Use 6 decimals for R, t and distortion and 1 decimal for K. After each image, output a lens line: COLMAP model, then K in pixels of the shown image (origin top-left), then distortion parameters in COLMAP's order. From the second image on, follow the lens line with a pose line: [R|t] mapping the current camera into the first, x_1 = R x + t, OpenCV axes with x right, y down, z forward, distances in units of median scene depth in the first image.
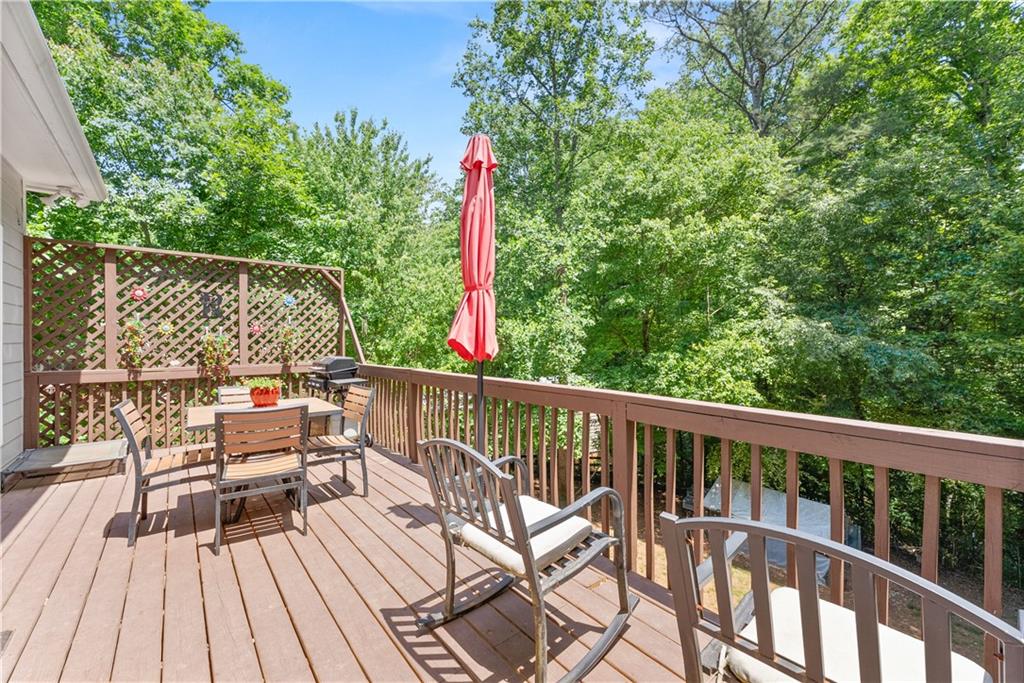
lens RADIAL K [[418.5, 0, 511.0], [0, 418.5, 334.2], [0, 0, 1]] dist [0.002663, -0.000624]
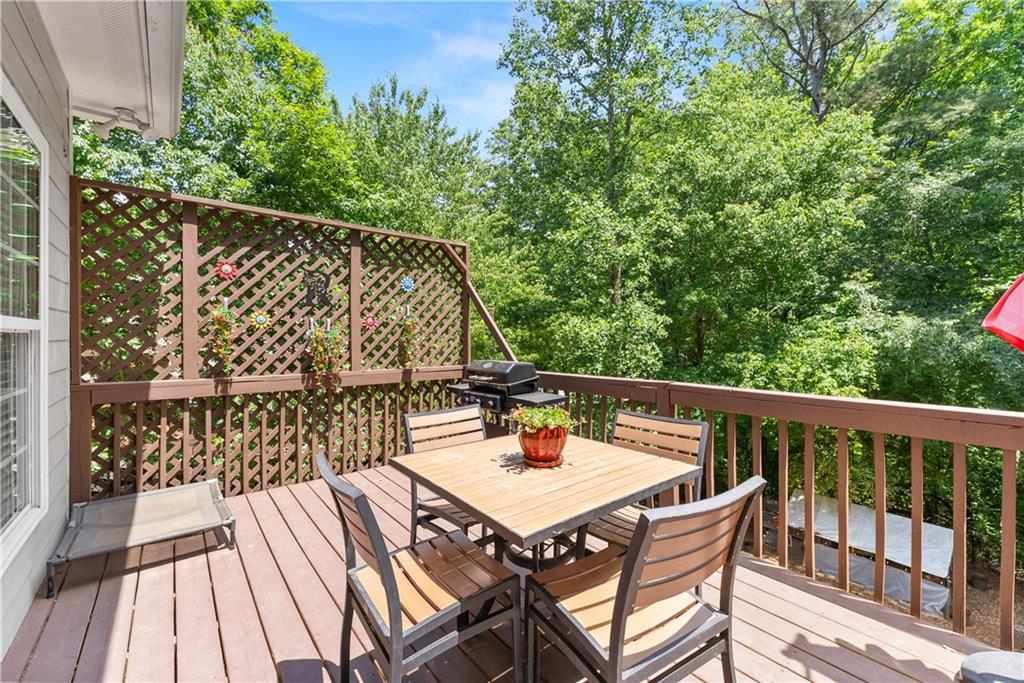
lens RADIAL K [[418.5, 0, 507.7], [0, 418.5, 333.7], [0, 0, 1]] dist [0.002663, -0.000624]
pose [[0.999989, 0.004133, -0.002095, -0.159861], [-0.004128, 0.999989, 0.002274, 0.002325], [0.002104, -0.002265, 0.999995, 0.116367]]
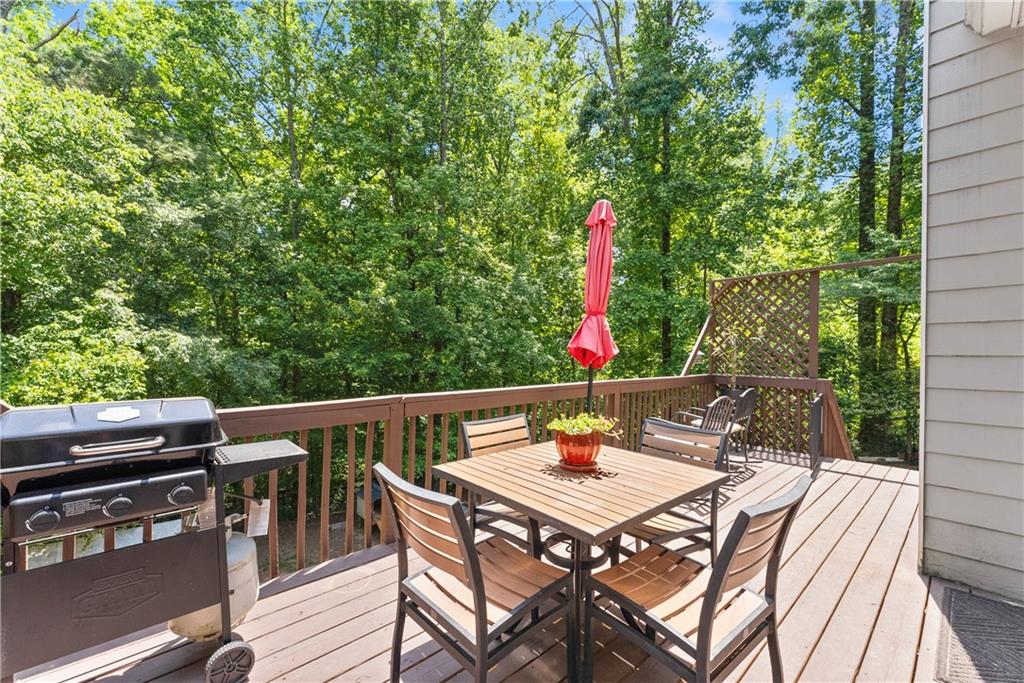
lens RADIAL K [[418.5, 0, 515.7], [0, 418.5, 360.5], [0, 0, 1]] dist [0.002663, -0.000624]
pose [[-0.056269, -0.013786, 0.998320, -0.296516], [-0.014530, 0.999810, 0.012987, 0.004797], [-0.998310, -0.013775, -0.056459, 0.285599]]
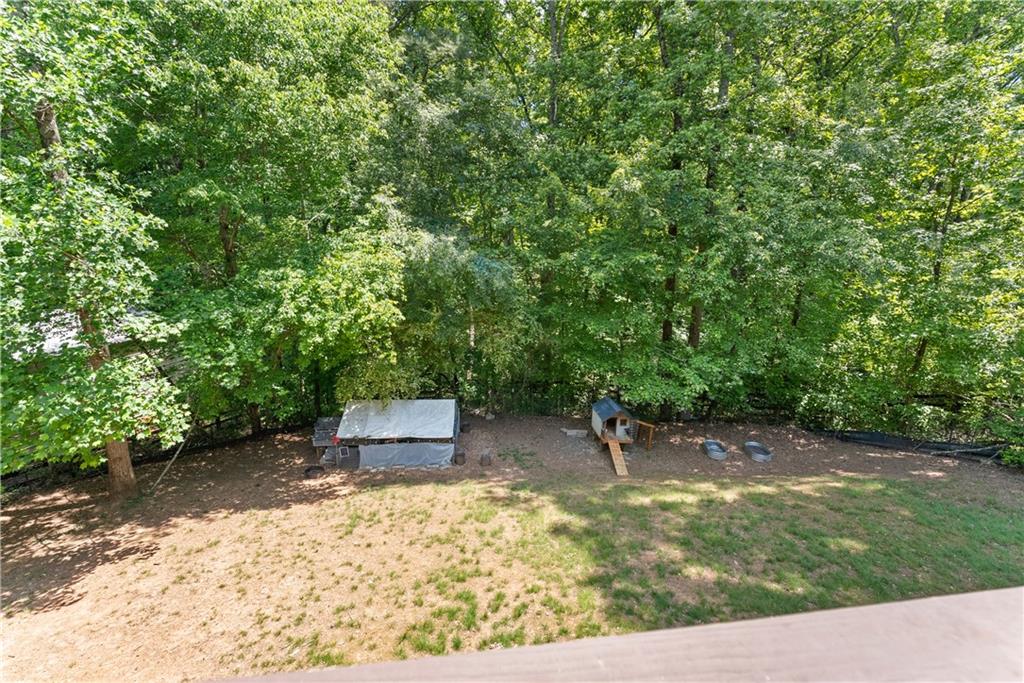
lens RADIAL K [[418.5, 0, 517.6], [0, 418.5, 343.1], [0, 0, 1]] dist [0.002663, -0.000624]
pose [[0.539881, -0.171223, 0.824143, -0.053930], [-0.018826, 0.976391, 0.215187, 0.003369], [-0.841531, -0.131690, 0.523912, 0.266301]]
